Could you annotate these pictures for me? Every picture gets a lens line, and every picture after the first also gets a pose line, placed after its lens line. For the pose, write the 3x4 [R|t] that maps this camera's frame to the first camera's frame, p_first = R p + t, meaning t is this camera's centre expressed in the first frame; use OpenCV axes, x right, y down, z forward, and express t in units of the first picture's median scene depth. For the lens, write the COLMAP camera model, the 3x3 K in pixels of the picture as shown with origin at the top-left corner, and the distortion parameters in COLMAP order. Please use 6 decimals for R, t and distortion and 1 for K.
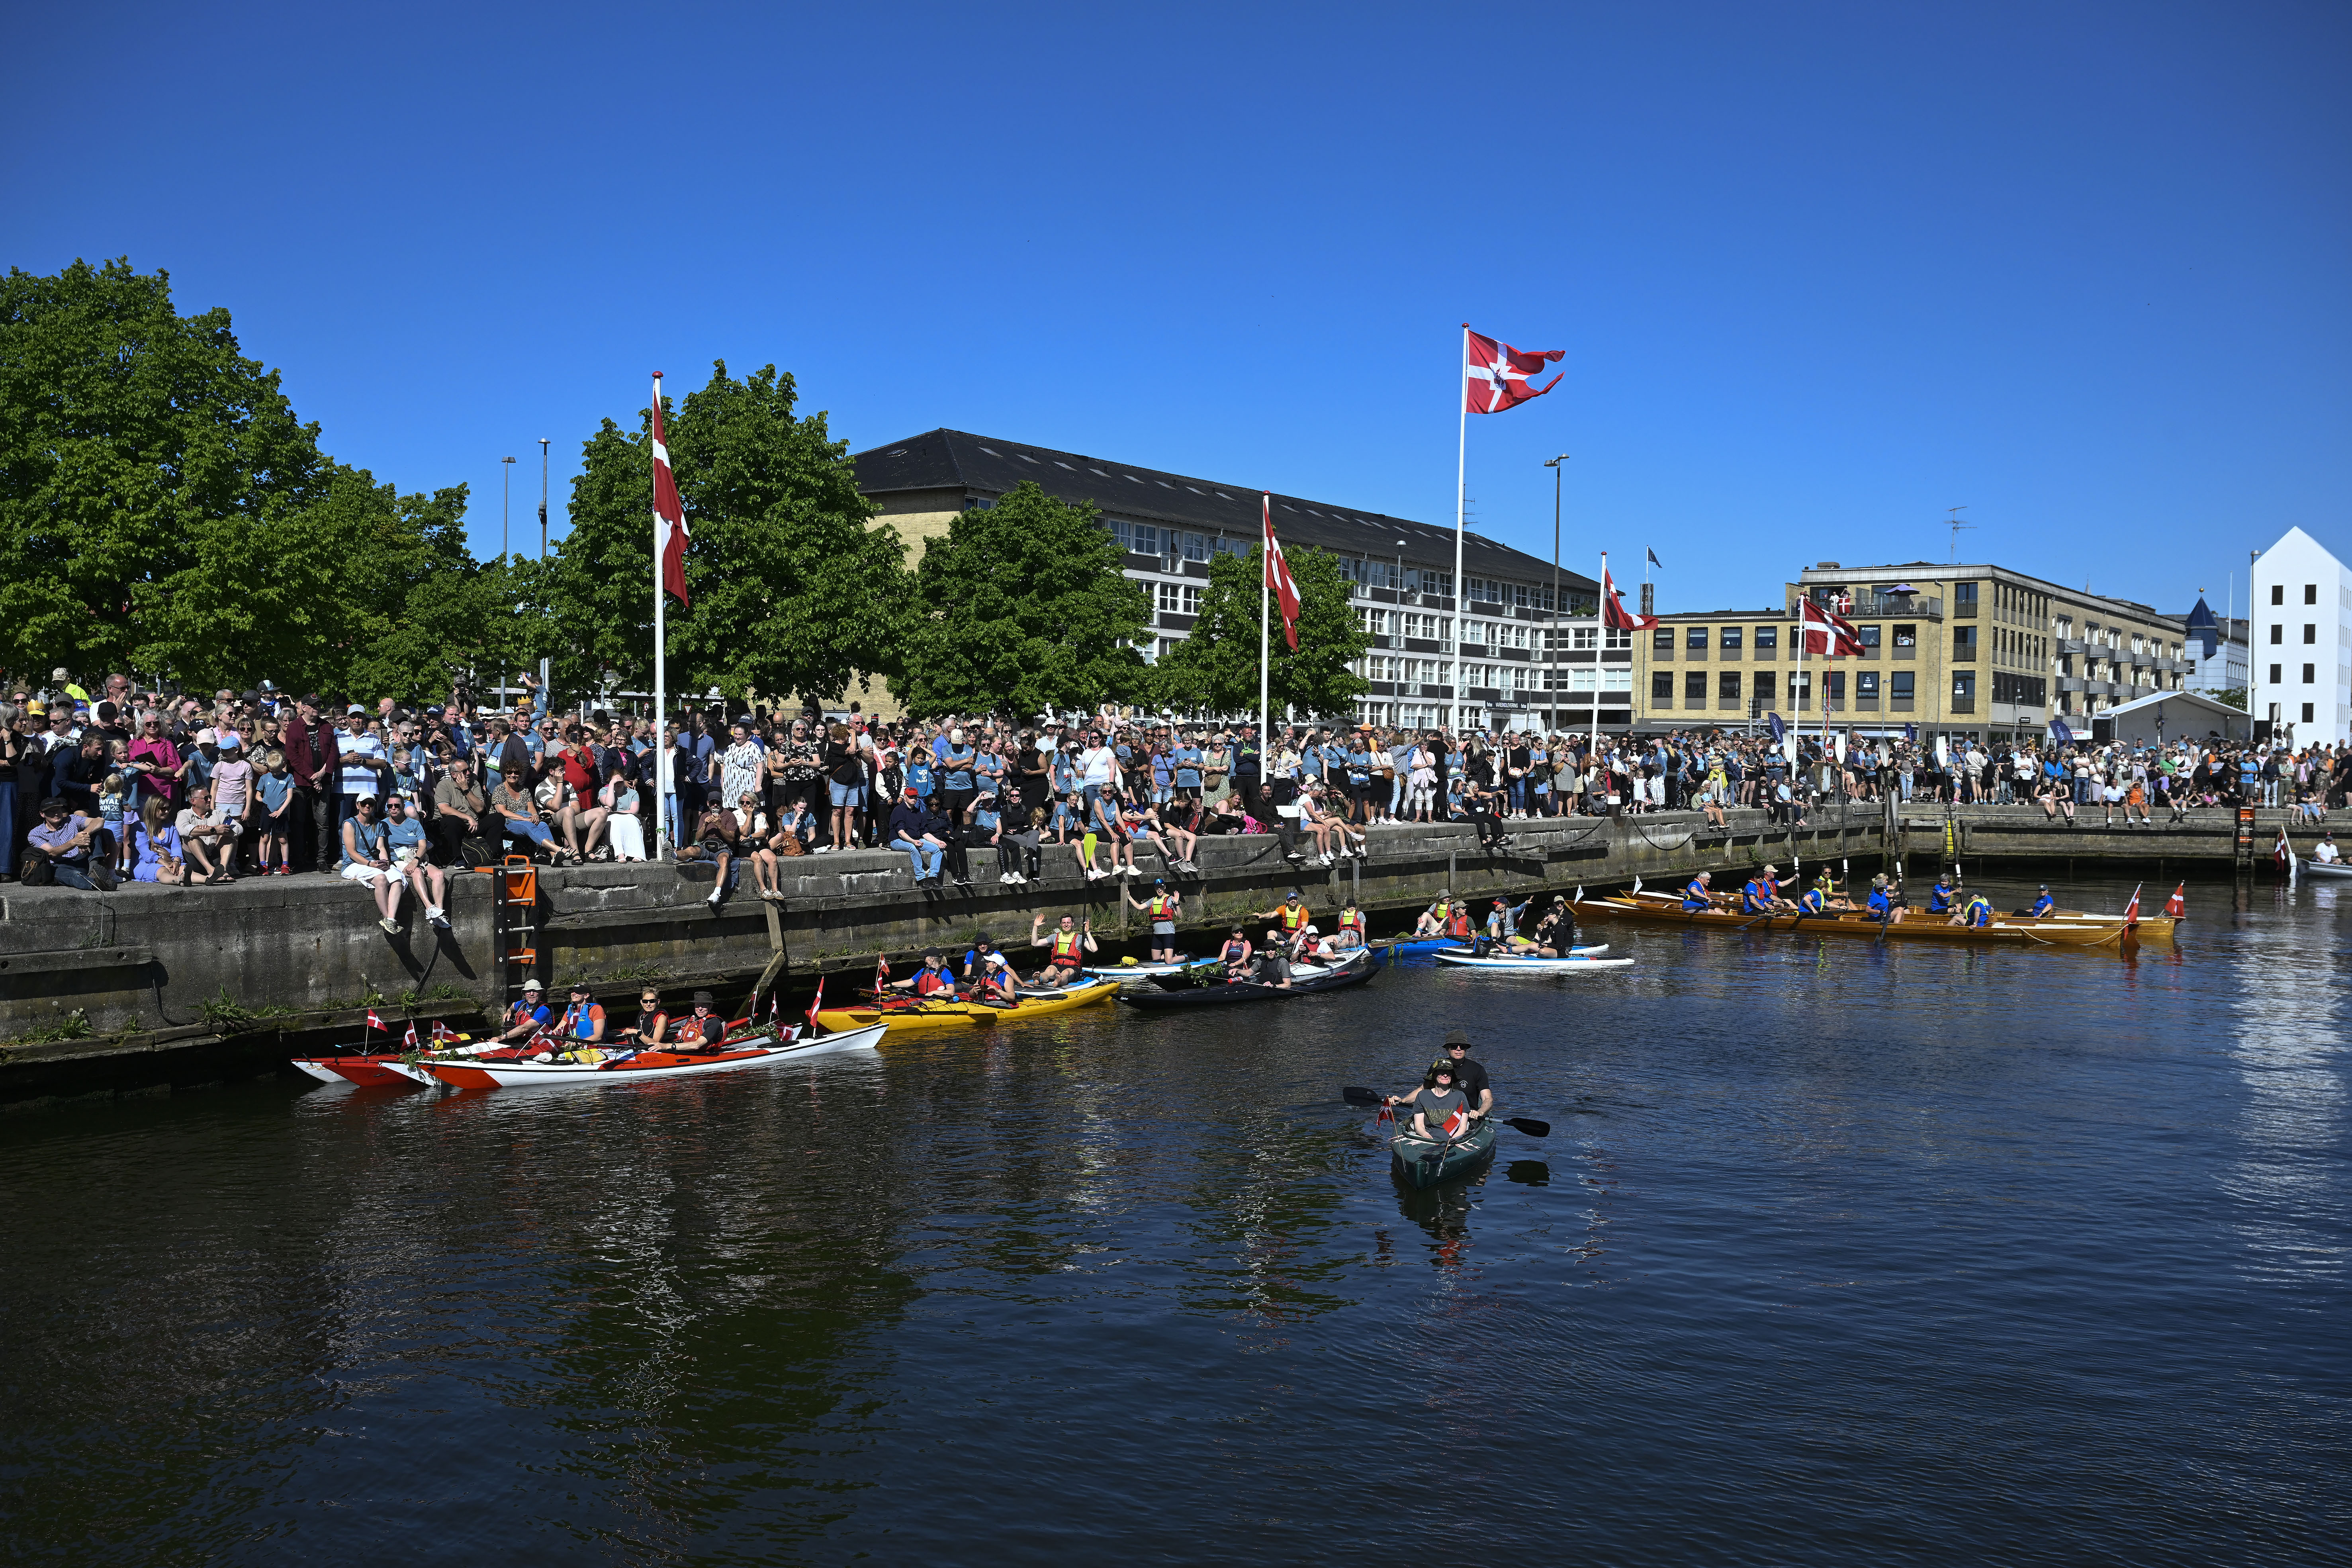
lens RADIAL K [[2179.0, 0, 1175.0], [0, 2179.0, 783.0], [0, 0, 1]] dist [0.025468, 0.000000]
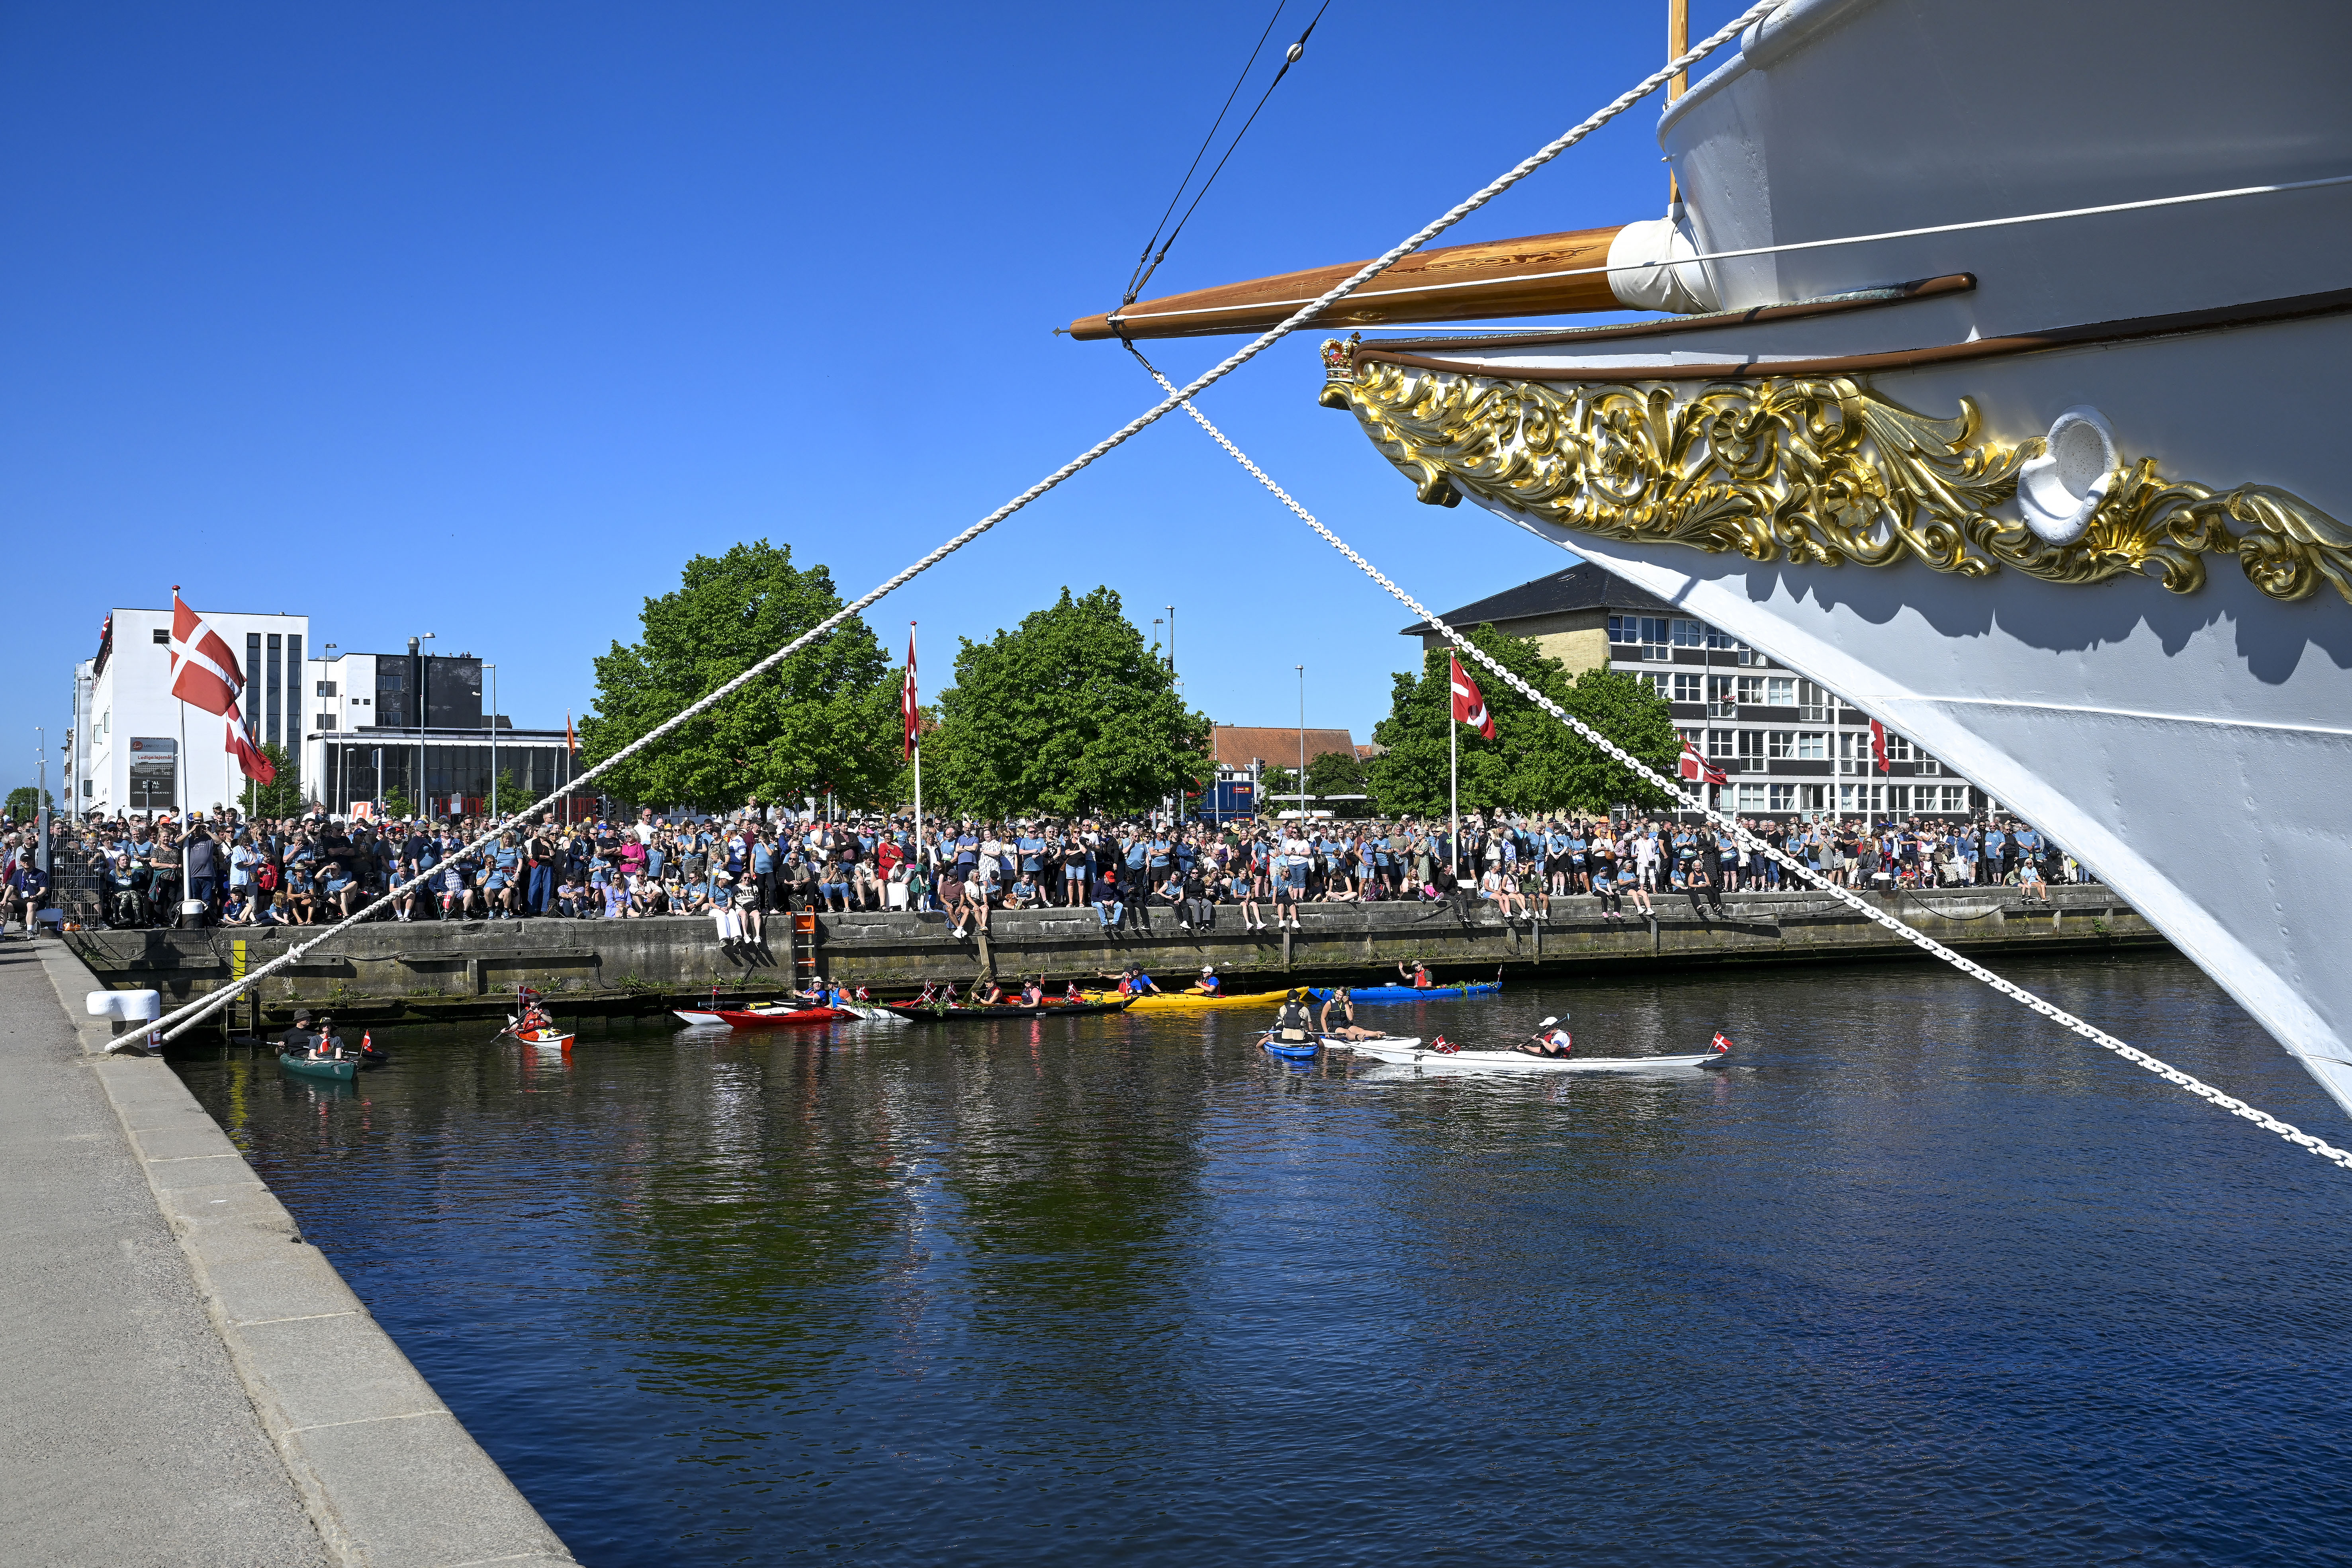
lens RADIAL K [[2217.7, 0, 1177.3], [0, 2217.7, 787.4], [0, 0, 1]] dist [0.009424, 0.000000]
pose [[0.910938, -0.025907, -0.411728, 0.484790], [0.008682, 0.999009, -0.043653, 0.012548], [0.412451, 0.036191, 0.910260, -0.353744]]
